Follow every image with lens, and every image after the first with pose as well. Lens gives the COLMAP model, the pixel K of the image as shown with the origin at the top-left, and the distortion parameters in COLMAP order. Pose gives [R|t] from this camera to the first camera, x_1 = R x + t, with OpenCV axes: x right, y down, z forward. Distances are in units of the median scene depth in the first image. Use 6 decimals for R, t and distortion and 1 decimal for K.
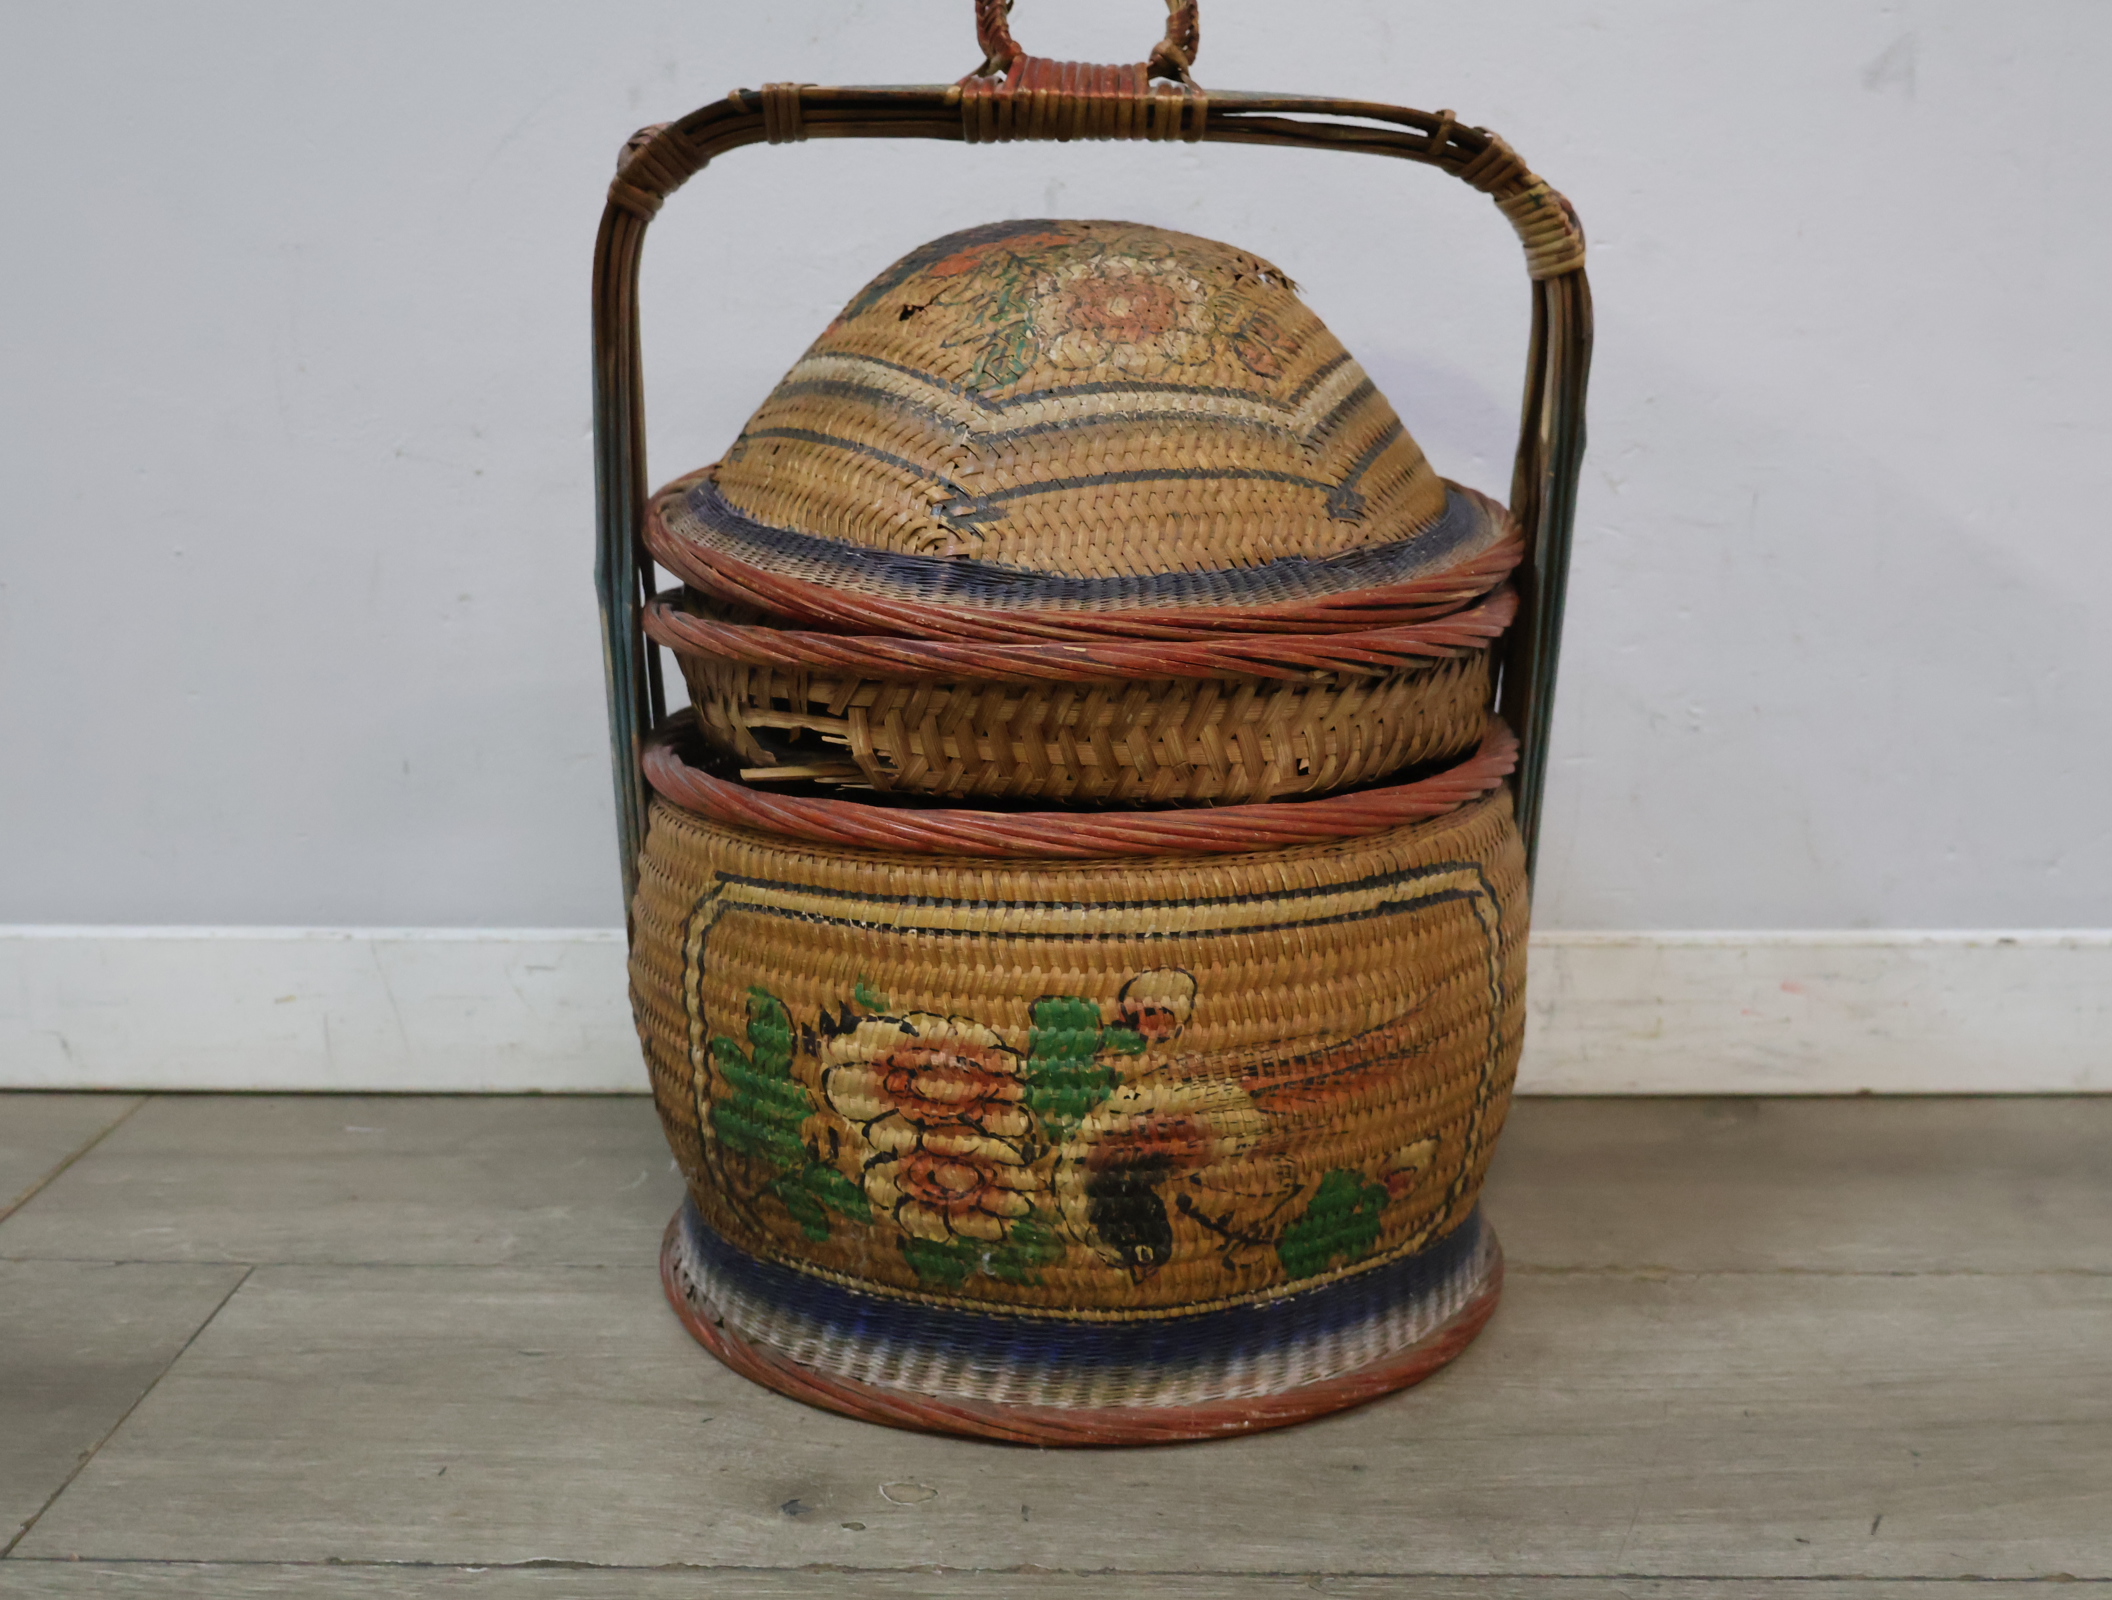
lens RADIAL K [[2381.1, 0, 1063.1], [0, 2381.1, 808.7], [0, 0, 1]] dist [0.014253, 0.000000]
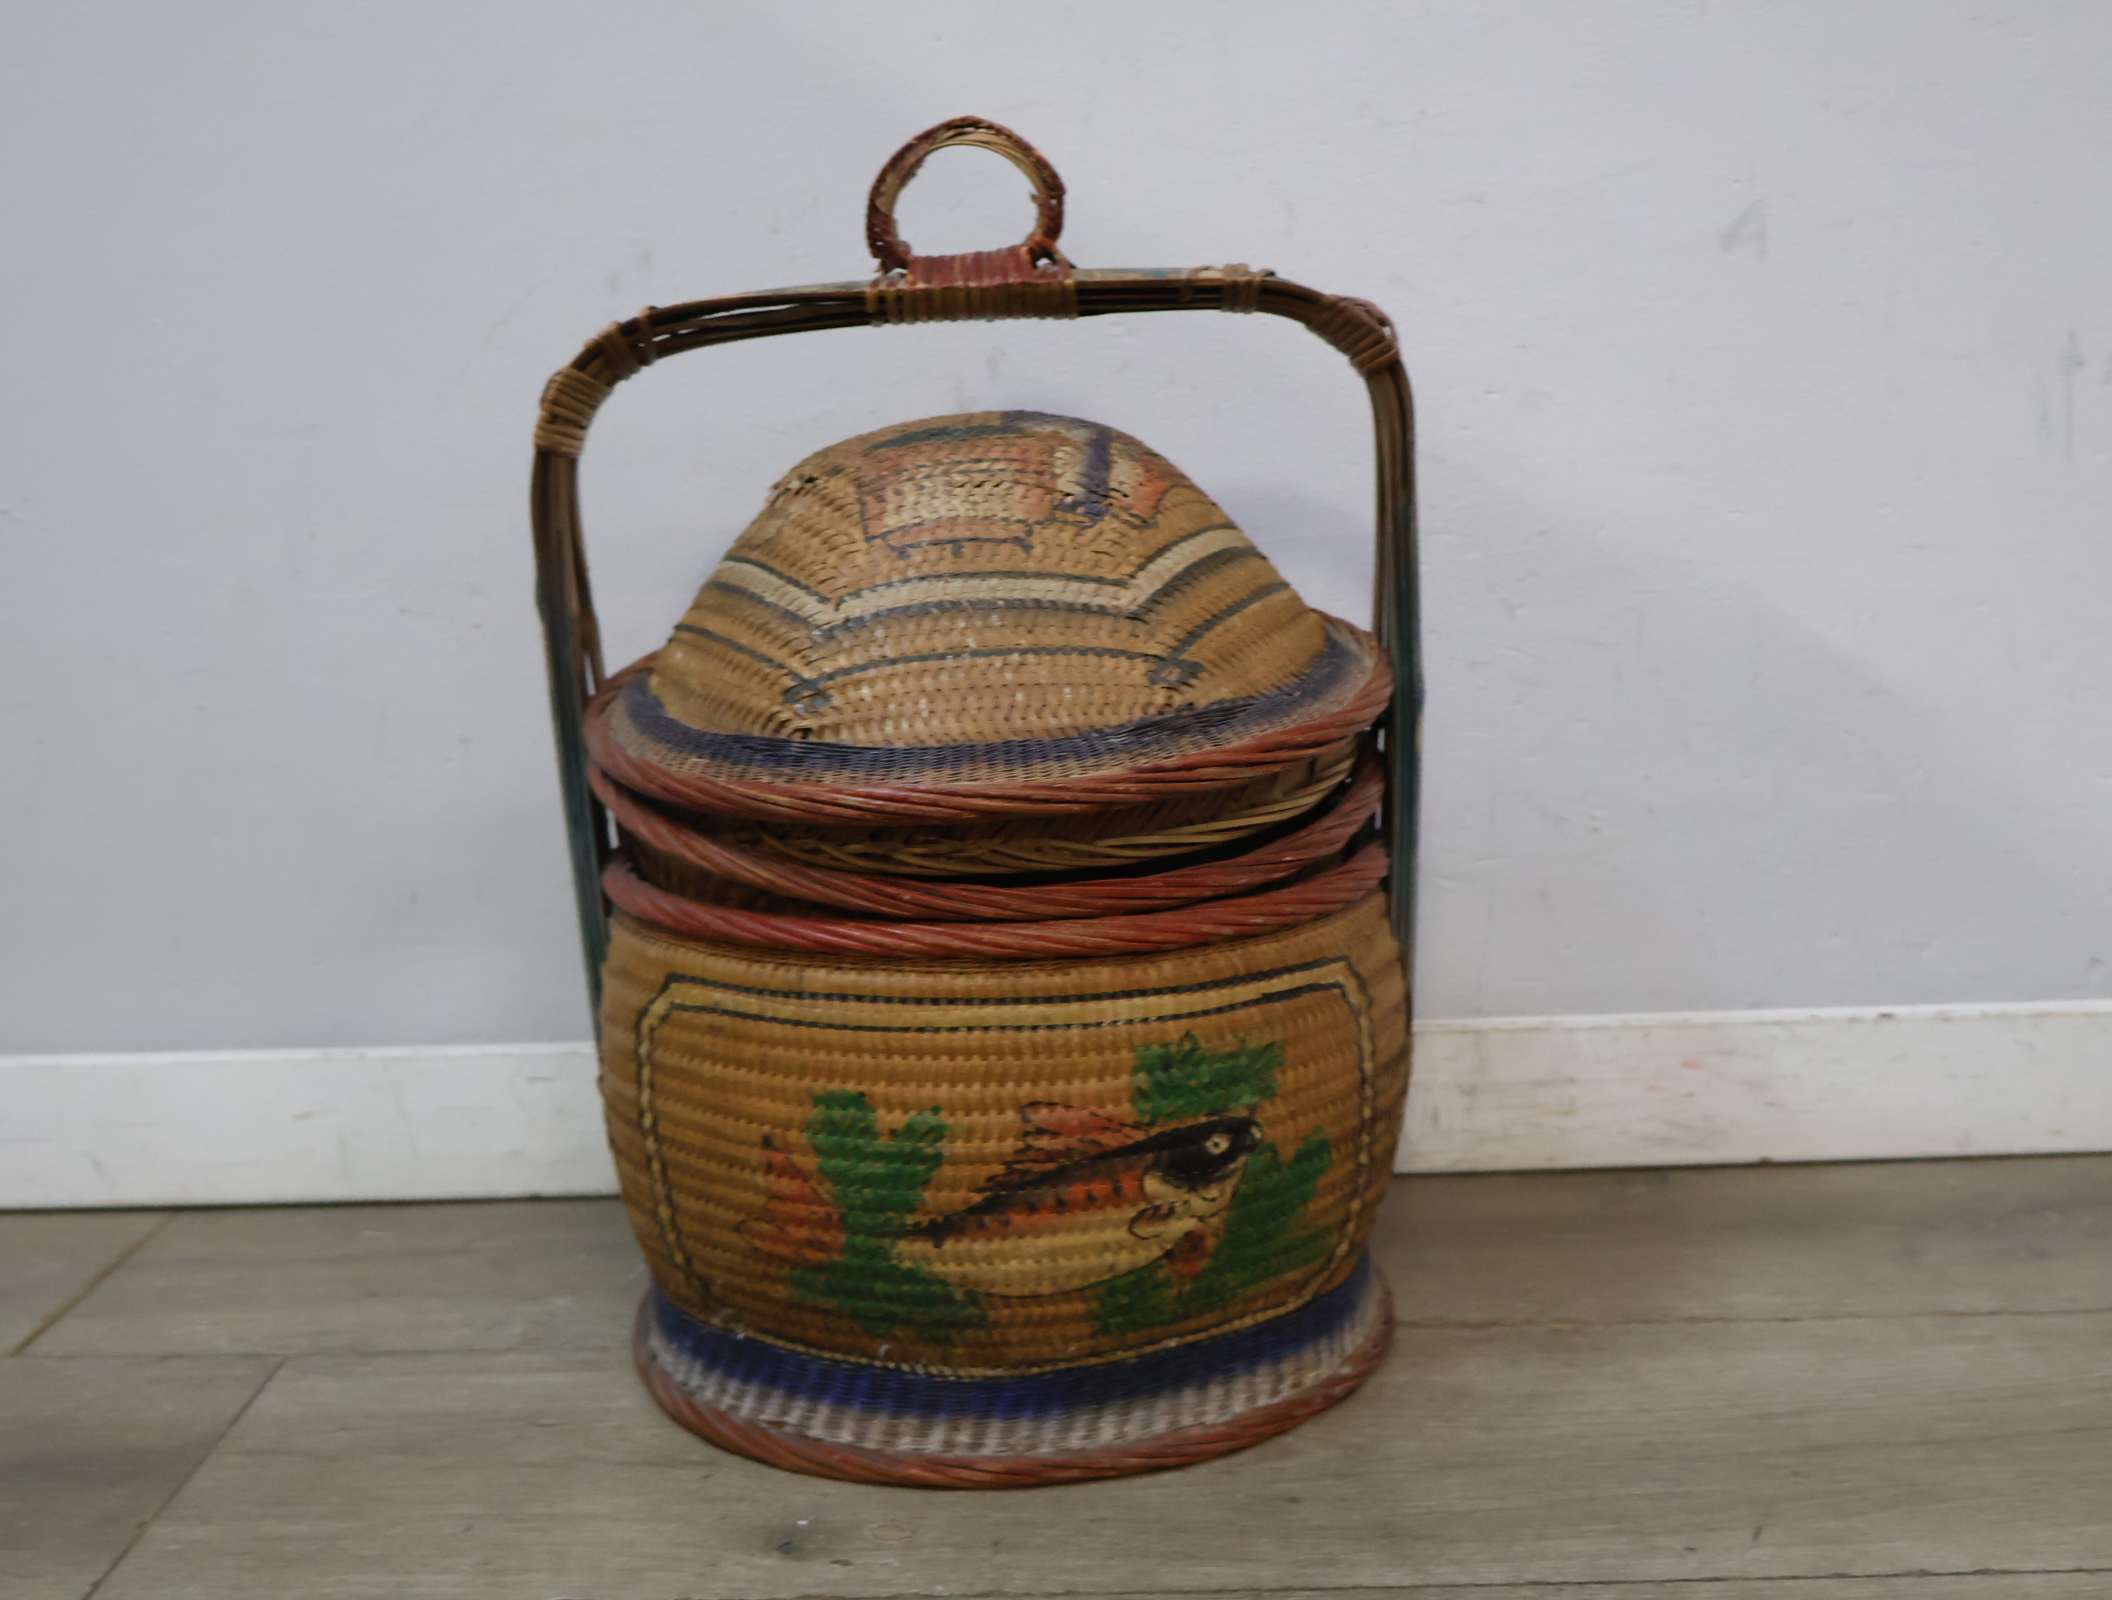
lens RADIAL K [[2381.1, 0, 1057.3], [0, 2381.1, 807.4], [0, 0, 1]] dist [0.014253, 0.000000]
pose [[0.999578, -0.026530, 0.011852, 0.008029], [0.027118, 0.998251, -0.052524, 0.009501], [-0.010438, 0.052823, 0.998549, -0.122566]]
